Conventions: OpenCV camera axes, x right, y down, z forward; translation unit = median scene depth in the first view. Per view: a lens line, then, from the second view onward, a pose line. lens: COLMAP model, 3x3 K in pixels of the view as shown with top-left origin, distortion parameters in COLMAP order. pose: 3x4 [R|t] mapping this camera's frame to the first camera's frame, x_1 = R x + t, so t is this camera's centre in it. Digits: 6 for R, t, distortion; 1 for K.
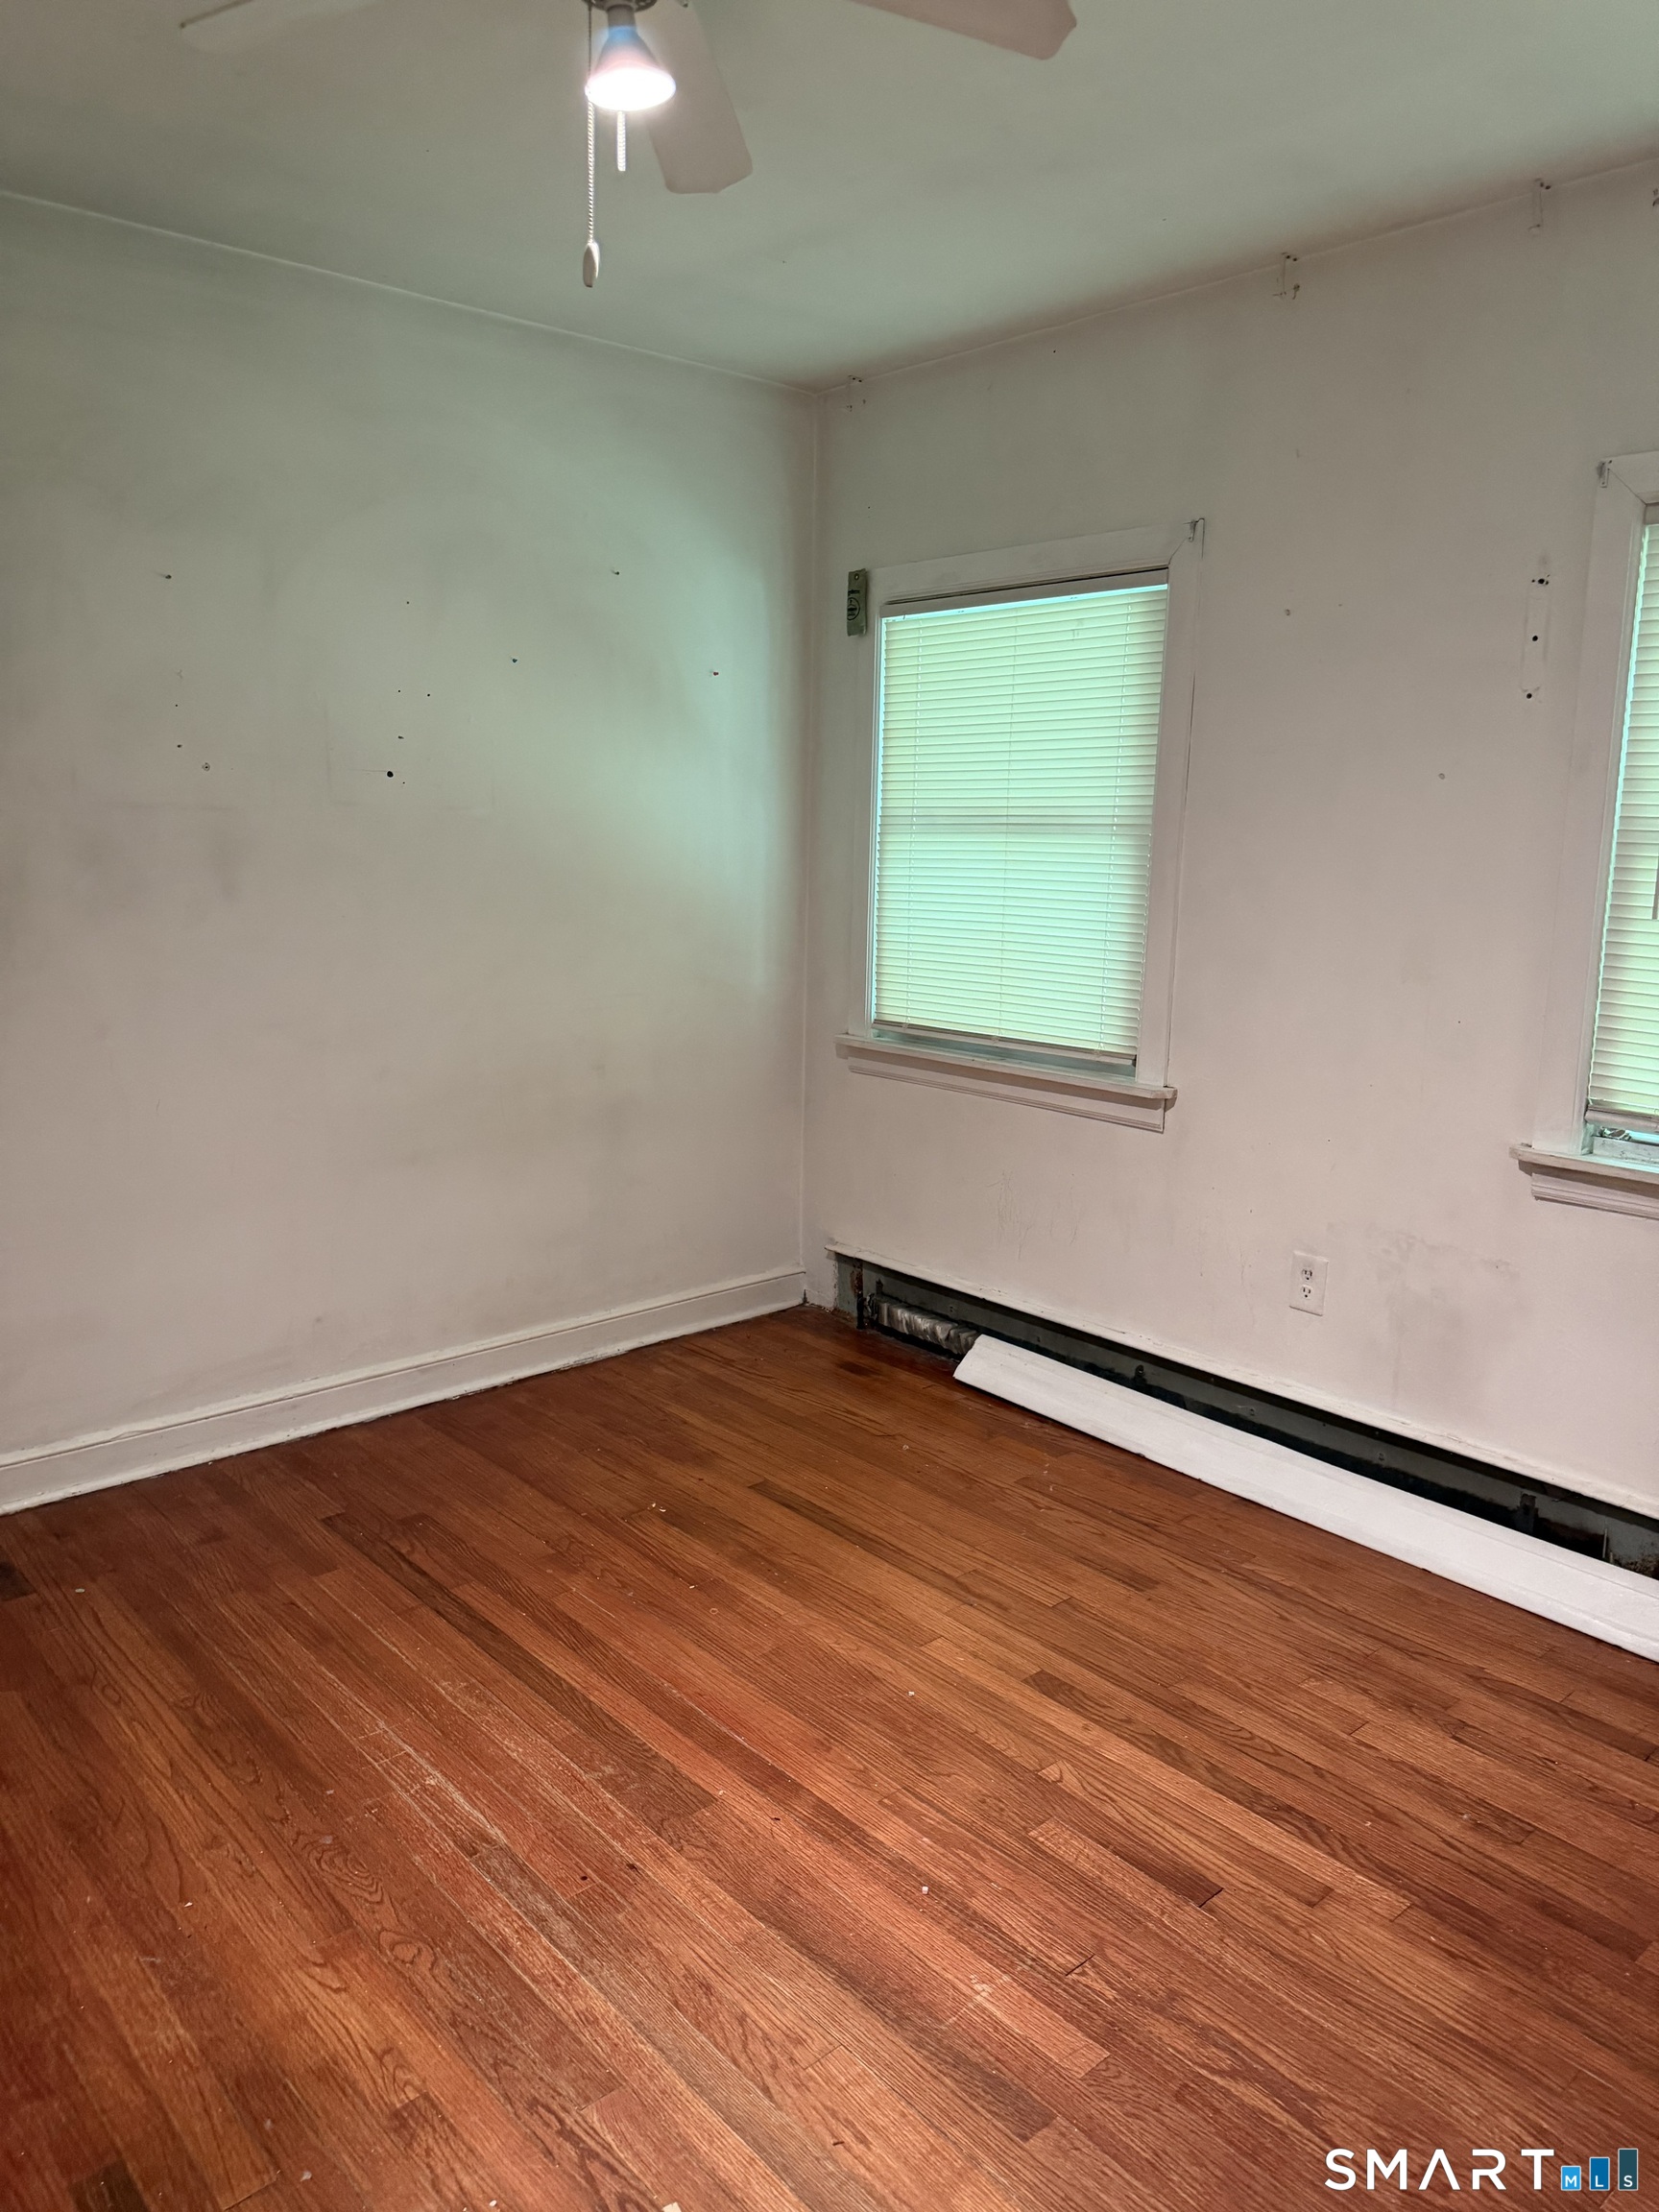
lens RADIAL K [[1565.7, 0, 828.8], [0, 1565.7, 1105.7], [0, 0, 1]] dist [-0.005278, -0.003353]
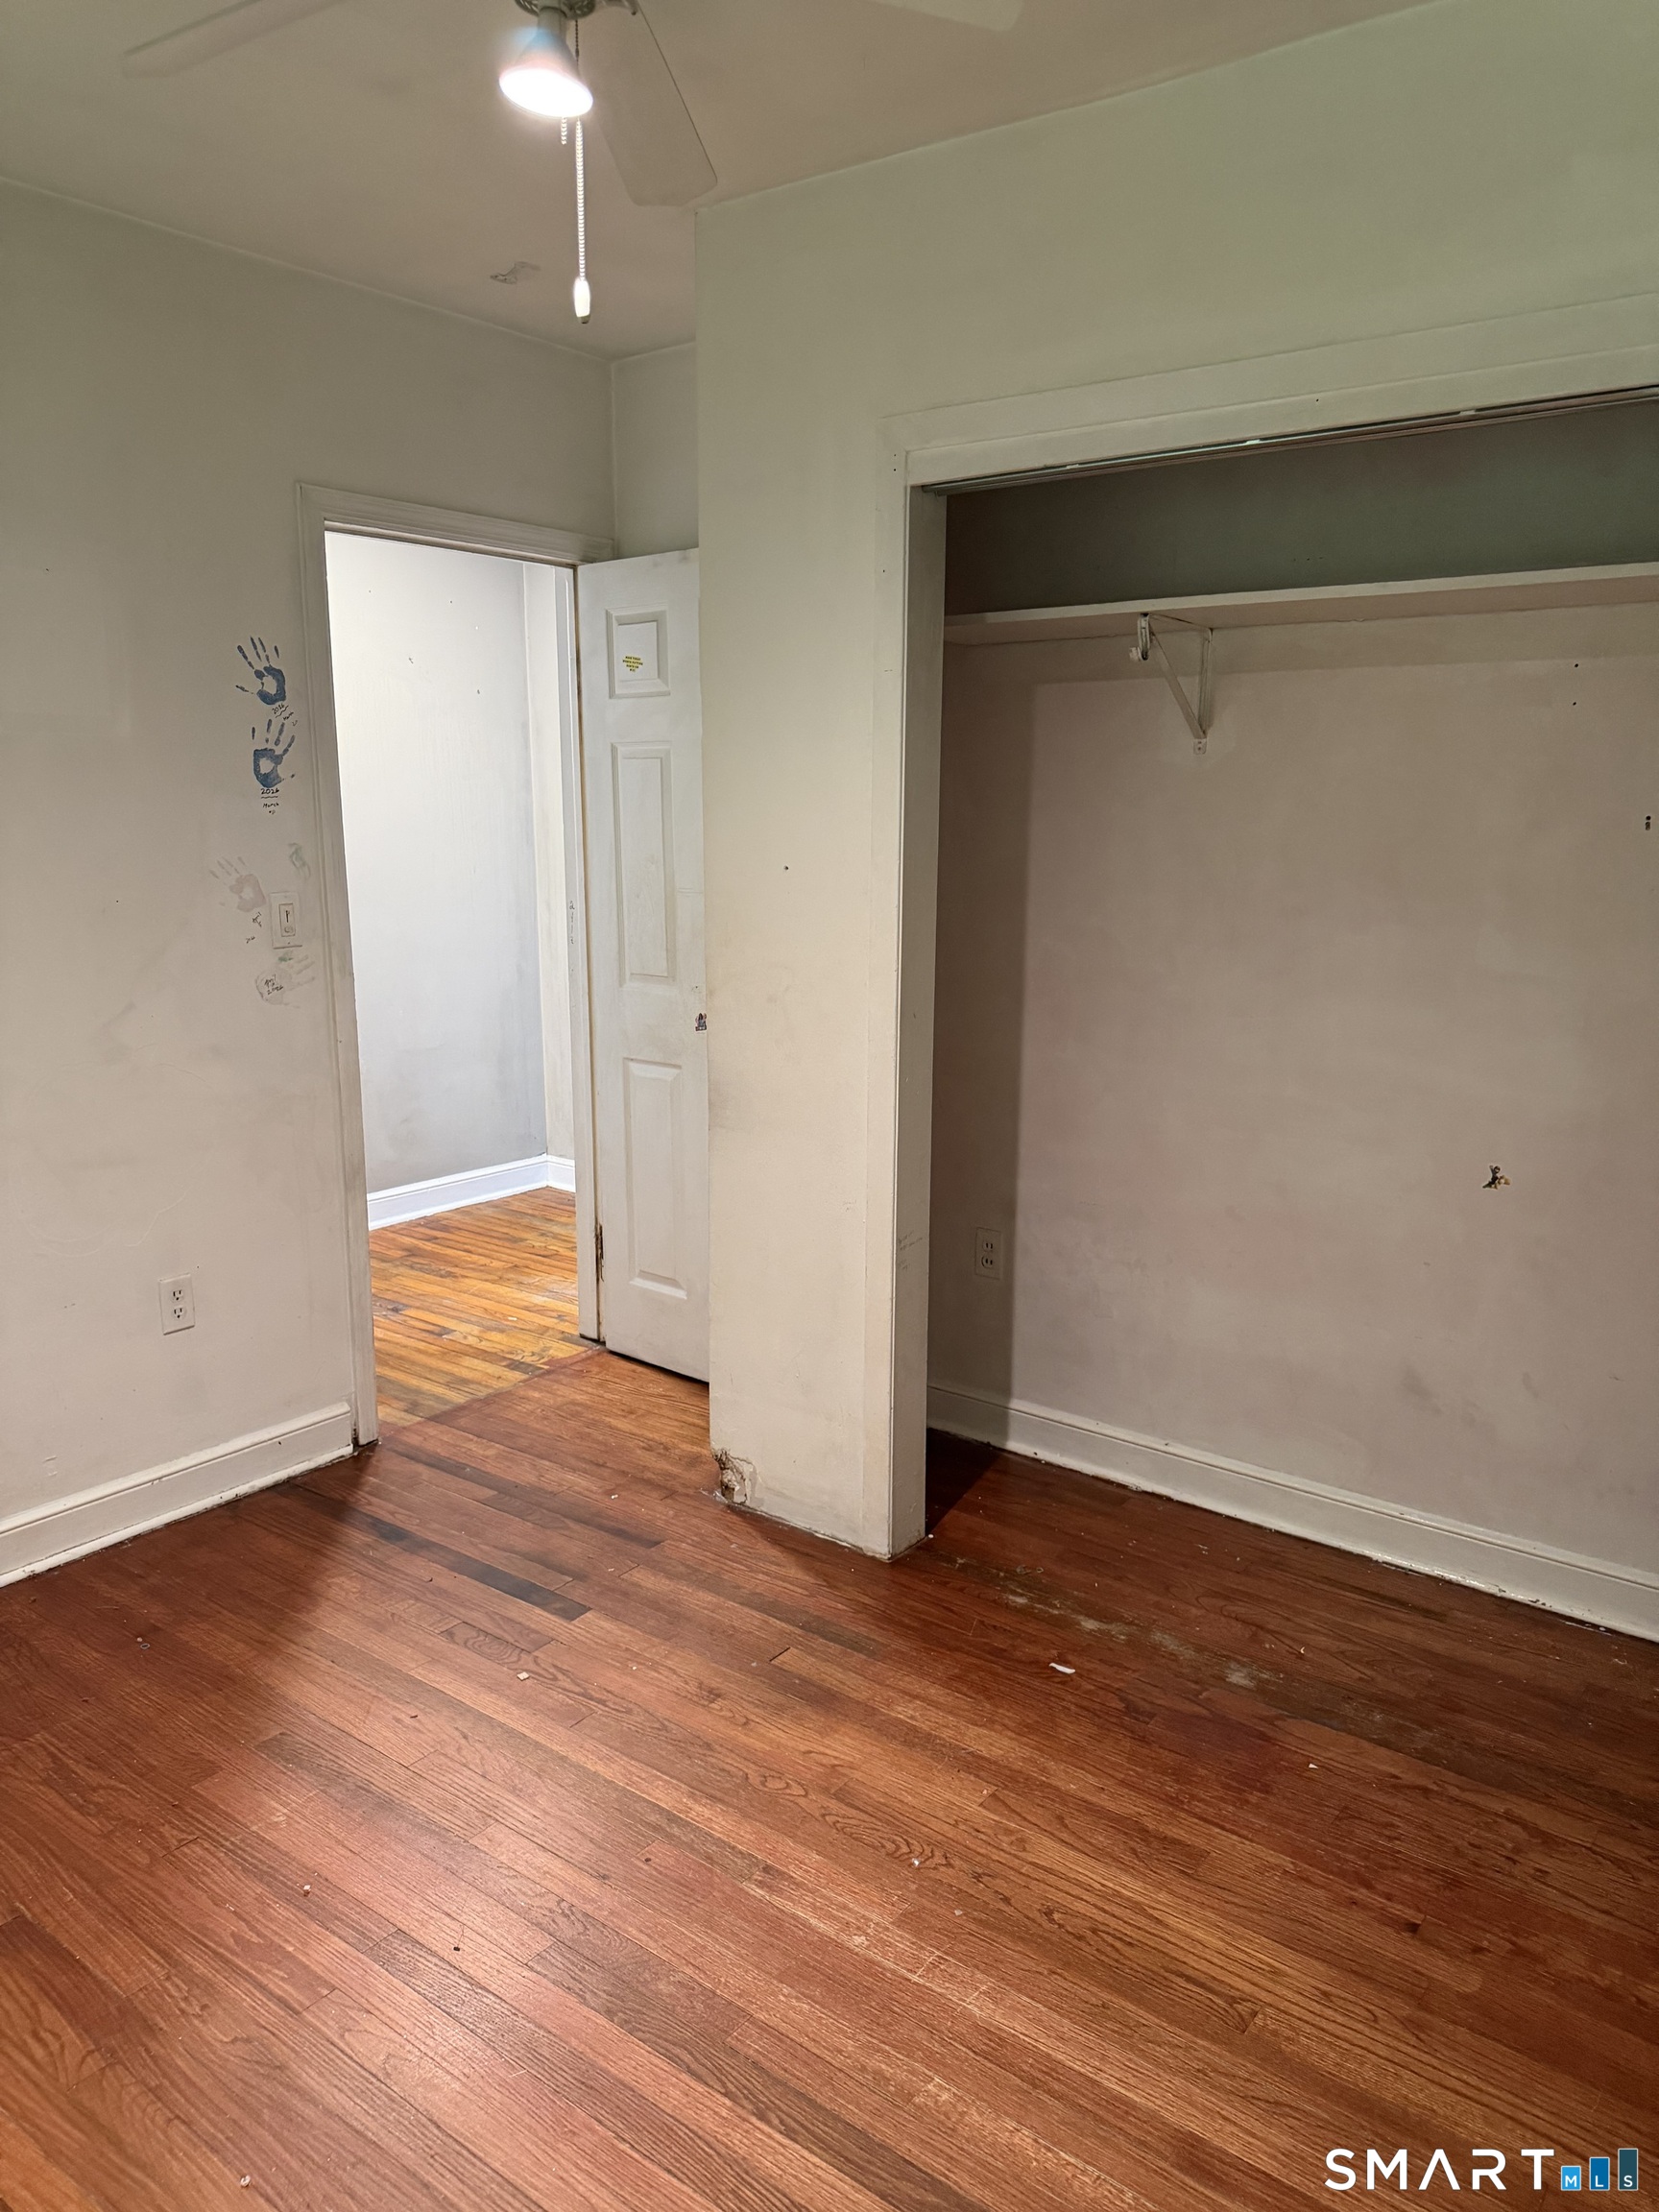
lens RADIAL K [[1565.7, 0, 832.5], [0, 1565.7, 1108.0], [0, 0, 1]] dist [-0.005278, -0.003353]
pose [[-0.980502, 0.017782, -0.195701, -0.083354], [-0.056019, 0.929279, 0.365106, -0.357818], [0.188353, 0.368951, -0.910164, 1.798417]]
